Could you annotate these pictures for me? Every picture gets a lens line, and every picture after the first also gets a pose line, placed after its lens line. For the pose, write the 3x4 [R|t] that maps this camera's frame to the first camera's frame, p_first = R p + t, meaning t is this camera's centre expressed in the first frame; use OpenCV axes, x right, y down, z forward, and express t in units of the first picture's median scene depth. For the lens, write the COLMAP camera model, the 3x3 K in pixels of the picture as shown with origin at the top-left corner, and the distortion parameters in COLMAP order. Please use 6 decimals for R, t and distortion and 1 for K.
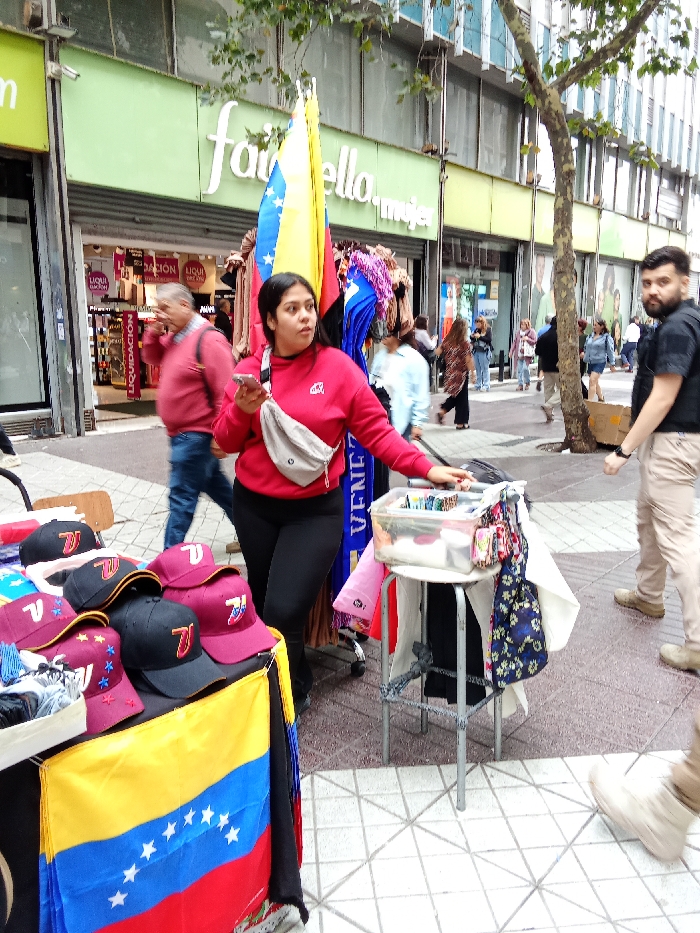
lens RADIAL K [[747.7, 0, 350.0], [0, 747.7, 466.5], [0, 0, 1]] dist [0.081185, -0.142580]
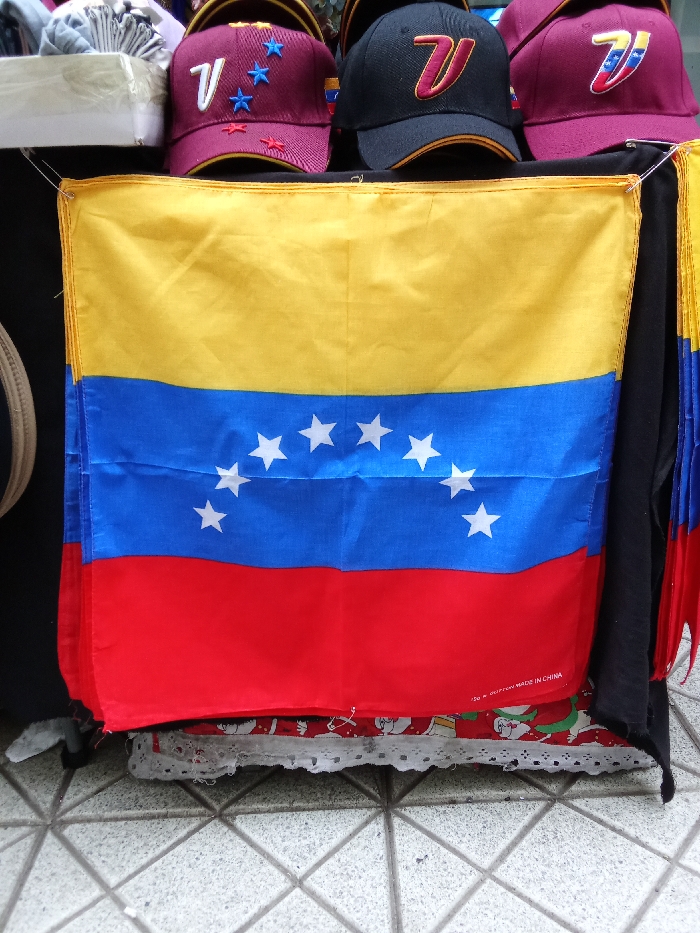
lens RADIAL K [[726.5, 0, 350.0], [0, 726.5, 466.5], [0, 0, 1]] dist [0.085311, -0.135650]
pose [[0.651580, 0.232772, -0.721984, 0.125256], [-0.097122, 0.969523, 0.224929, 0.407715], [0.752337, -0.076439, 0.654329, 0.729693]]
